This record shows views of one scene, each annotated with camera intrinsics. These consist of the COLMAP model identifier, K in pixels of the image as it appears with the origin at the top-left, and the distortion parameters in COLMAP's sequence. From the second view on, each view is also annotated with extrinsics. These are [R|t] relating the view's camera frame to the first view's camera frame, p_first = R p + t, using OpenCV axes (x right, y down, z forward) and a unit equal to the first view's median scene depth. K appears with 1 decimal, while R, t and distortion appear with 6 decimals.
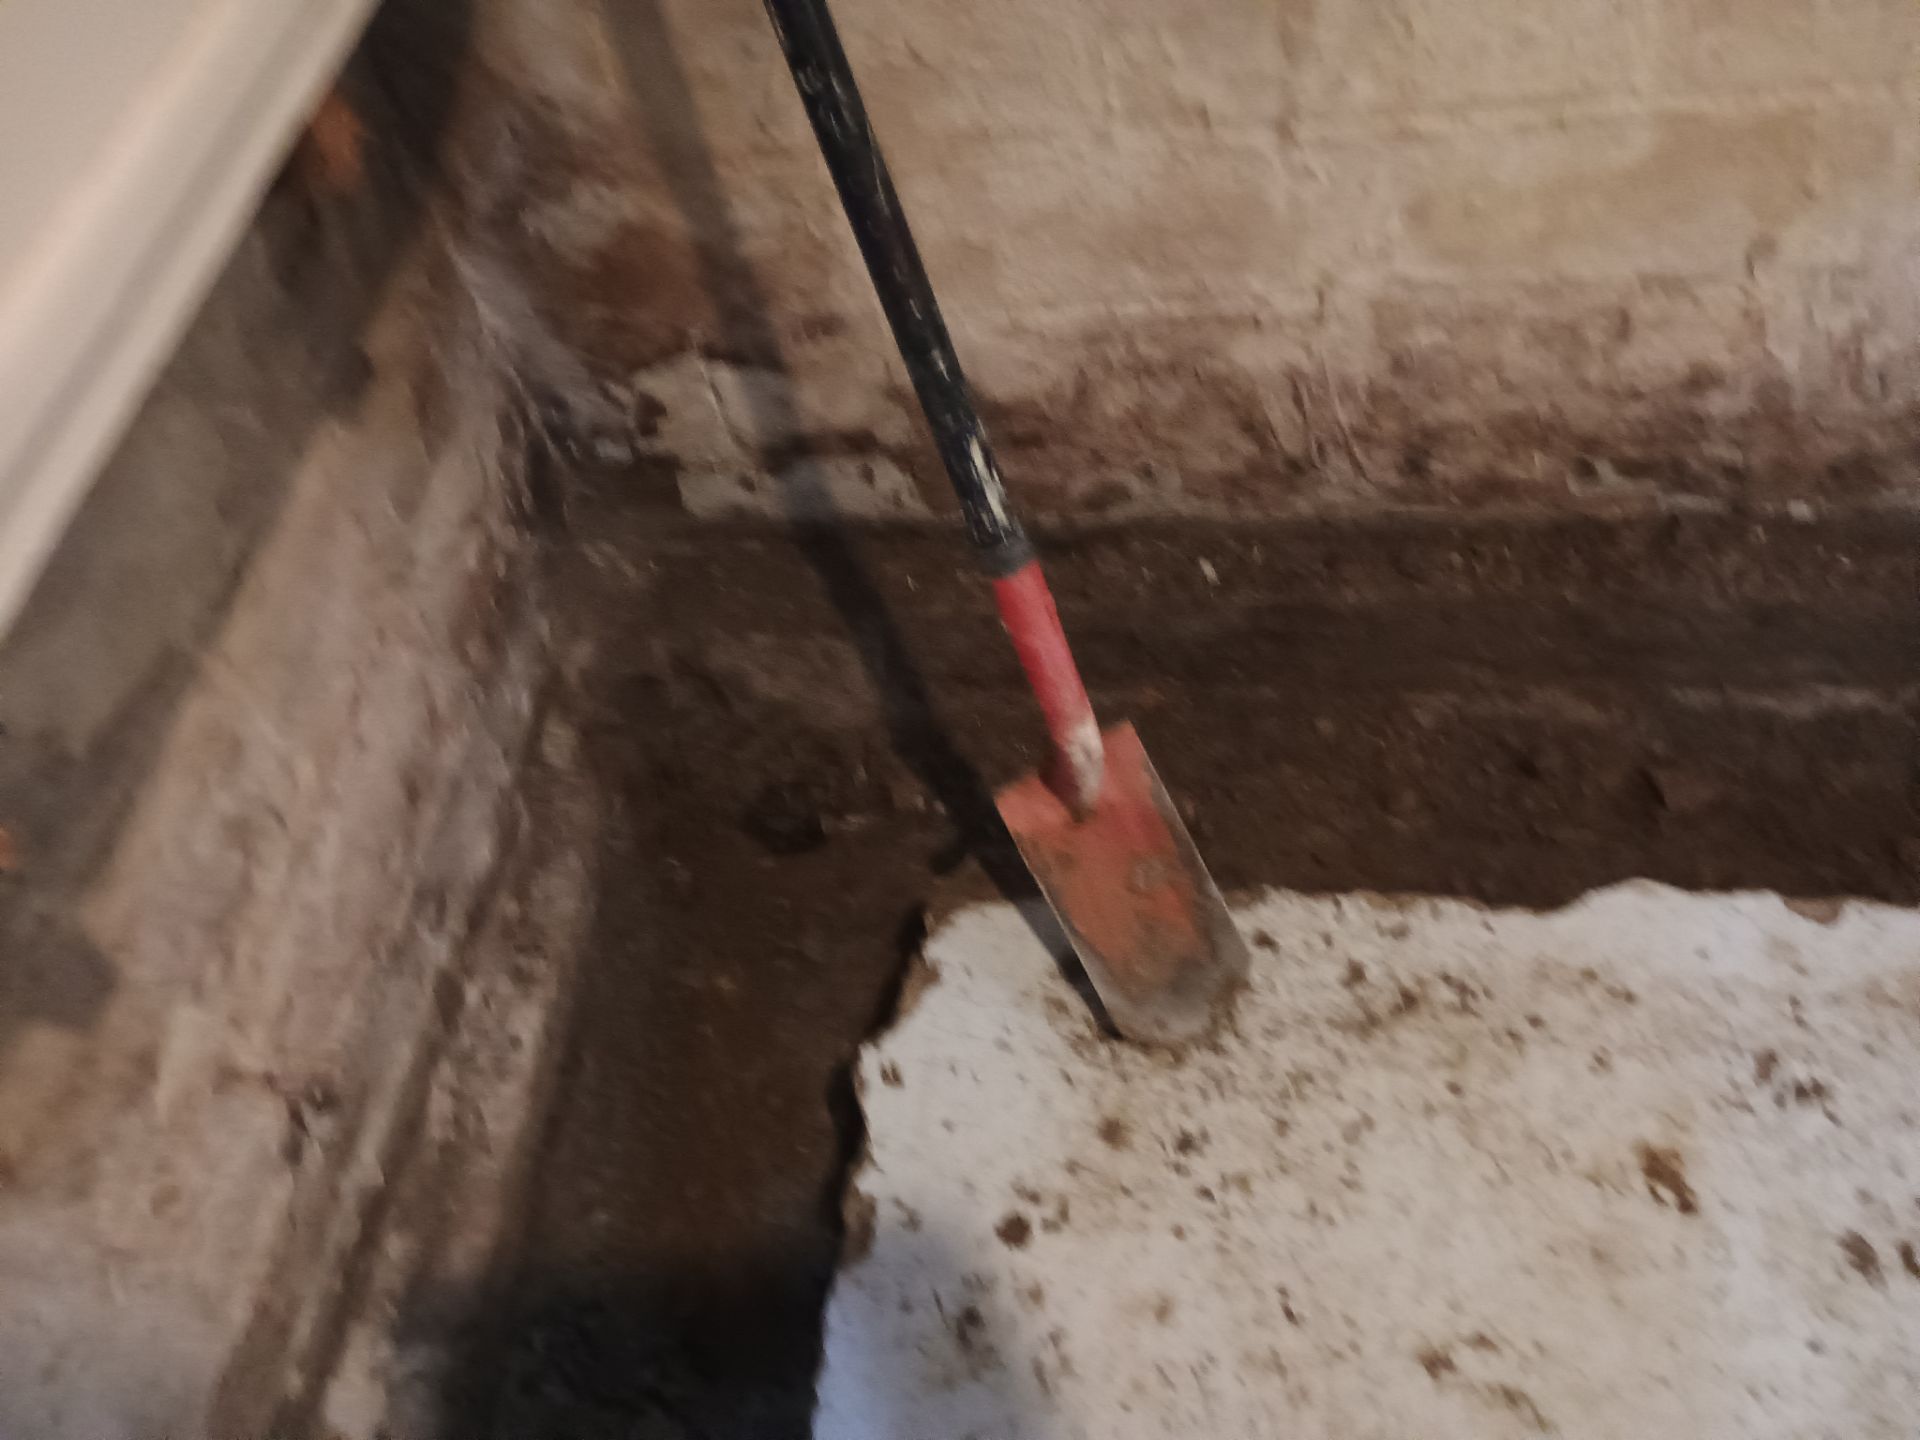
lens RADIAL K [[1626.8, 0, 990.0], [0, 1626.8, 714.1], [0, 0, 1]] dist [0.072104, -0.099657]
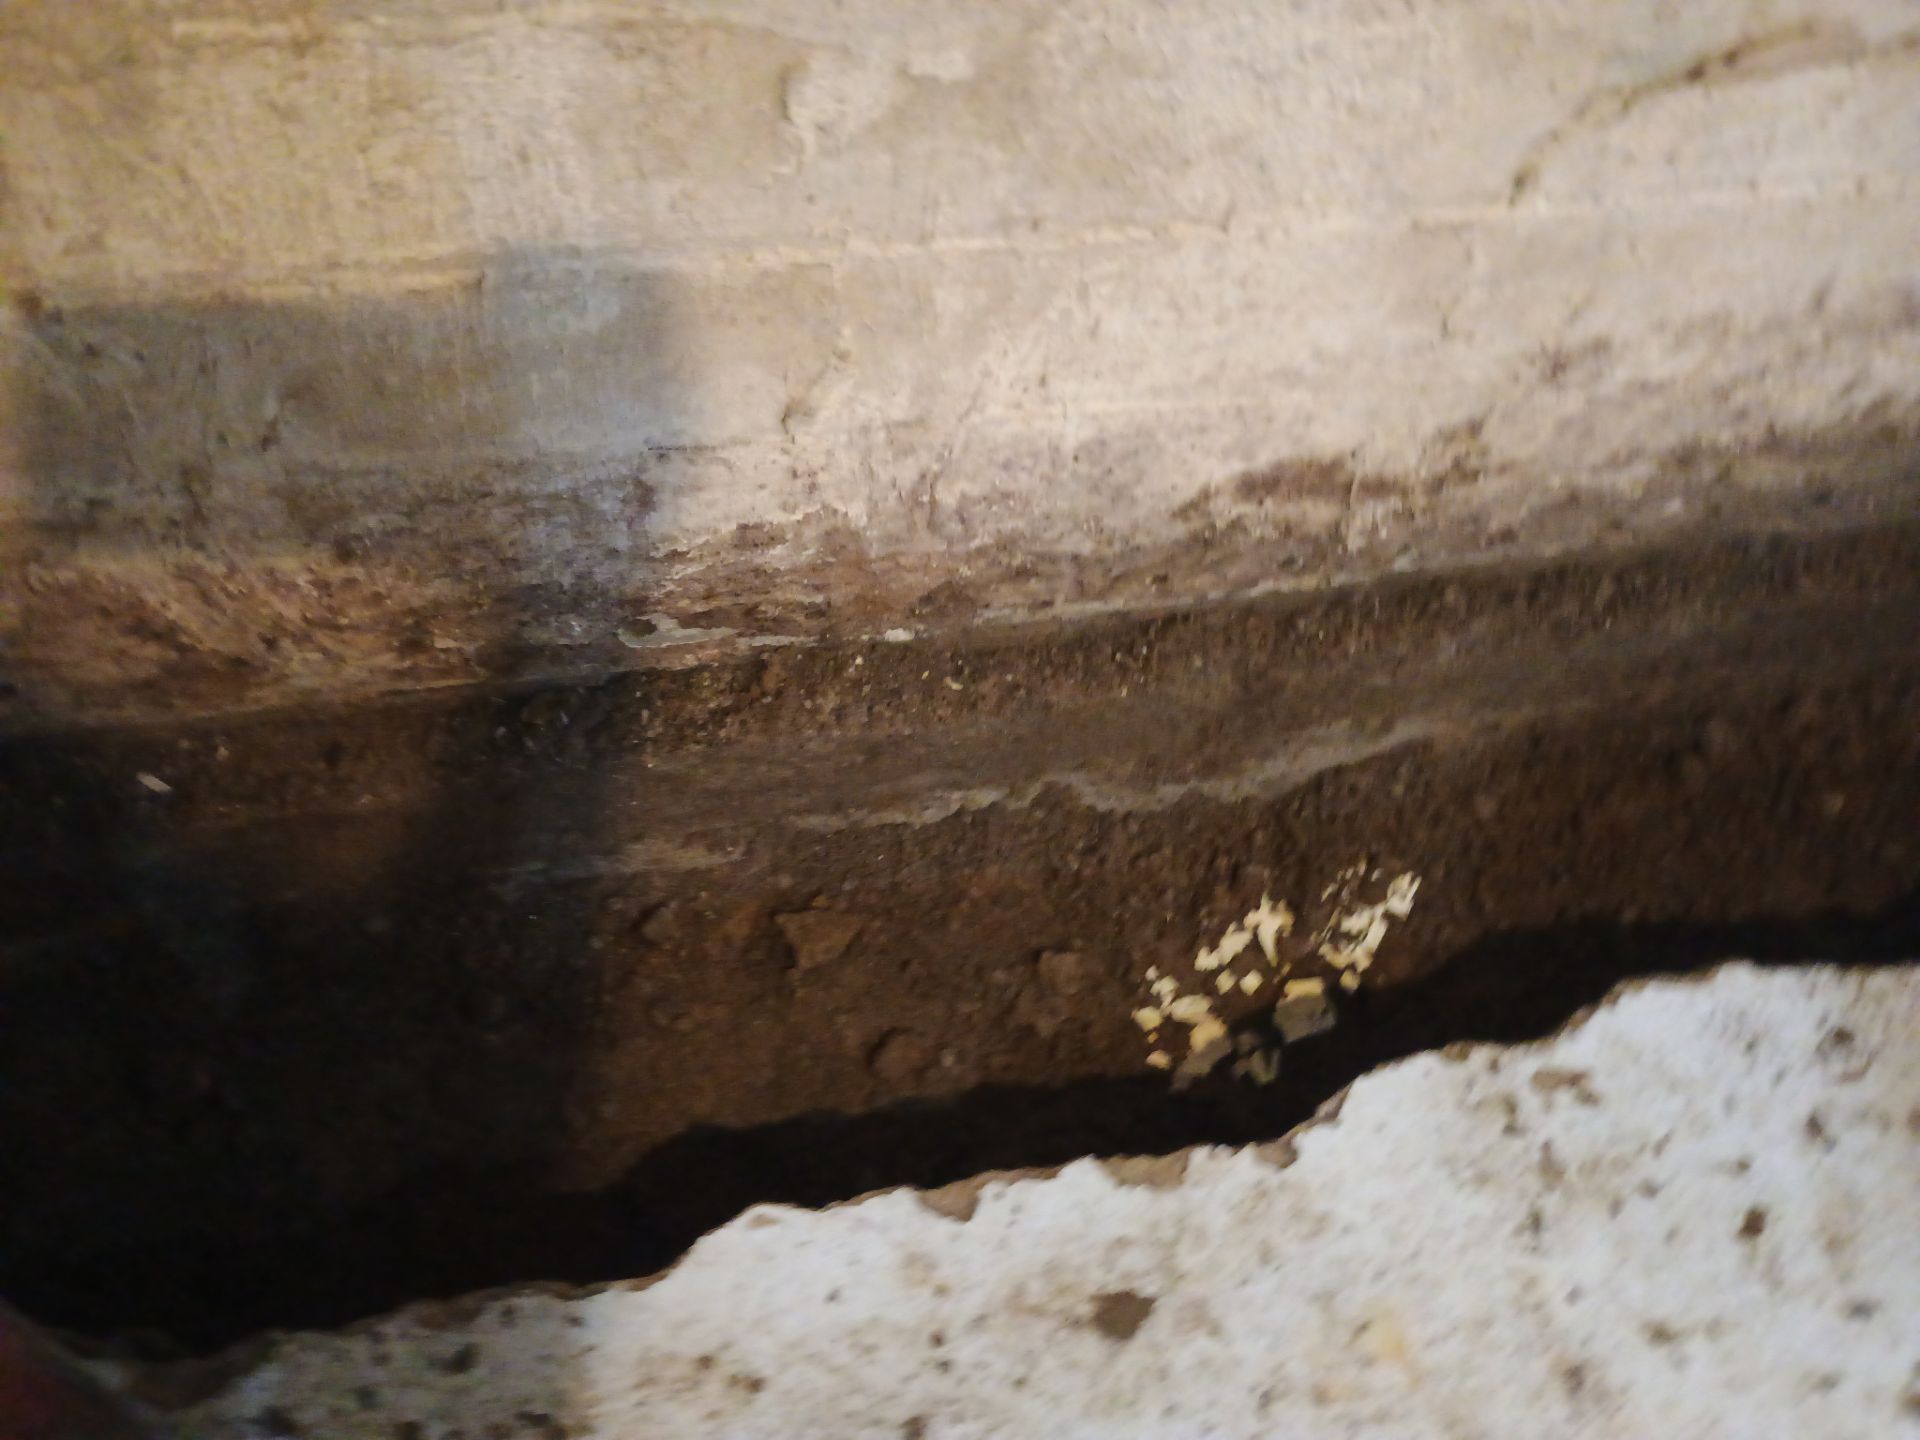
lens RADIAL K [[1626.8, 0, 990.0], [0, 1626.8, 714.1], [0, 0, 1]] dist [0.072104, -0.099657]
pose [[0.889845, -0.183846, 0.417584, 0.199041], [0.099101, 0.971256, 0.216428, -0.283272], [-0.445370, -0.151205, 0.882486, 0.266465]]
